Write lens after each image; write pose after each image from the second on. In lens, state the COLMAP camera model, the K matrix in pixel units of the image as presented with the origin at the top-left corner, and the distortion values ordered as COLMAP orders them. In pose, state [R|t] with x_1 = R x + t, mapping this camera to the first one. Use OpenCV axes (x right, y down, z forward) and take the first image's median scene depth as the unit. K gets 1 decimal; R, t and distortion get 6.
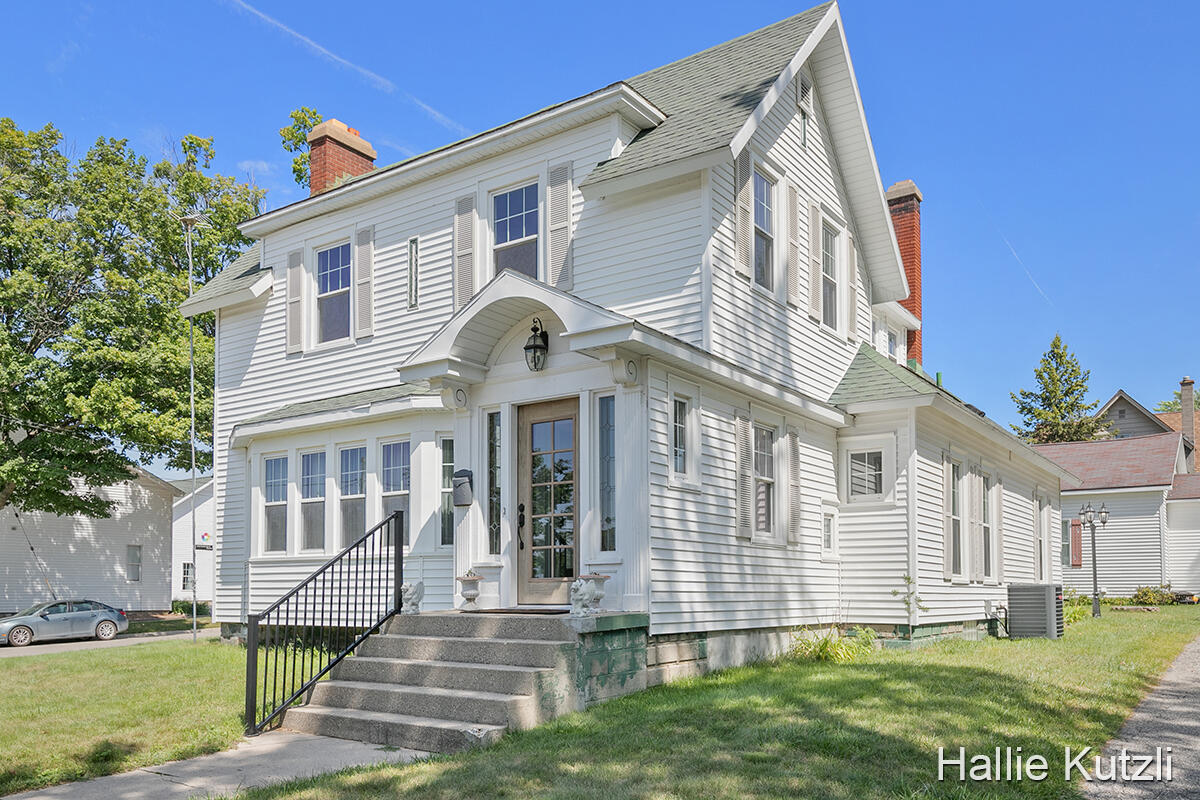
lens RADIAL K [[953.3, 0, 600.0], [0, 953.3, 400.0], [0, 0, 1]] dist [0.003766, 0.001250]
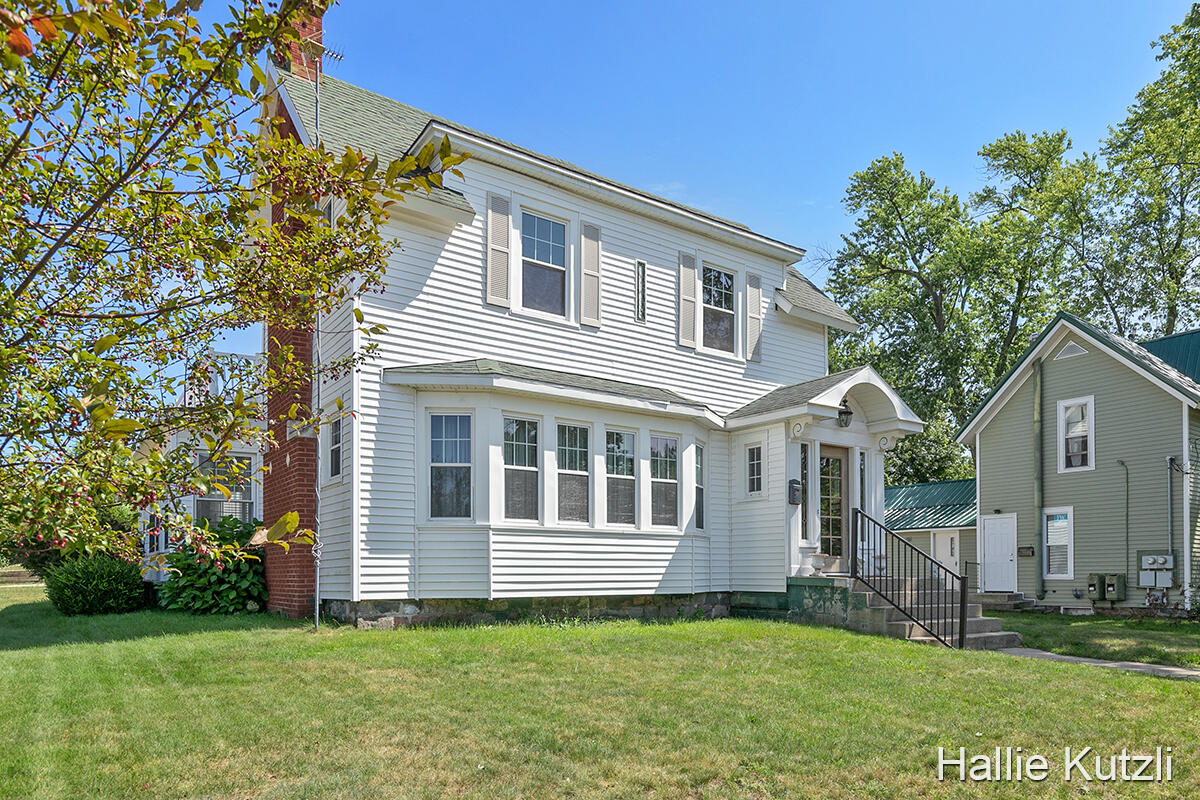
lens RADIAL K [[779.5, 0, 600.0], [0, 779.5, 400.0], [0, 0, 1]] dist [0.000566, 0.000028]
pose [[0.357447, 0.219641, 0.907739, -1.009575], [-0.184910, 0.969355, -0.161736, 0.152283], [-0.915445, -0.110038, 0.387106, 0.640987]]
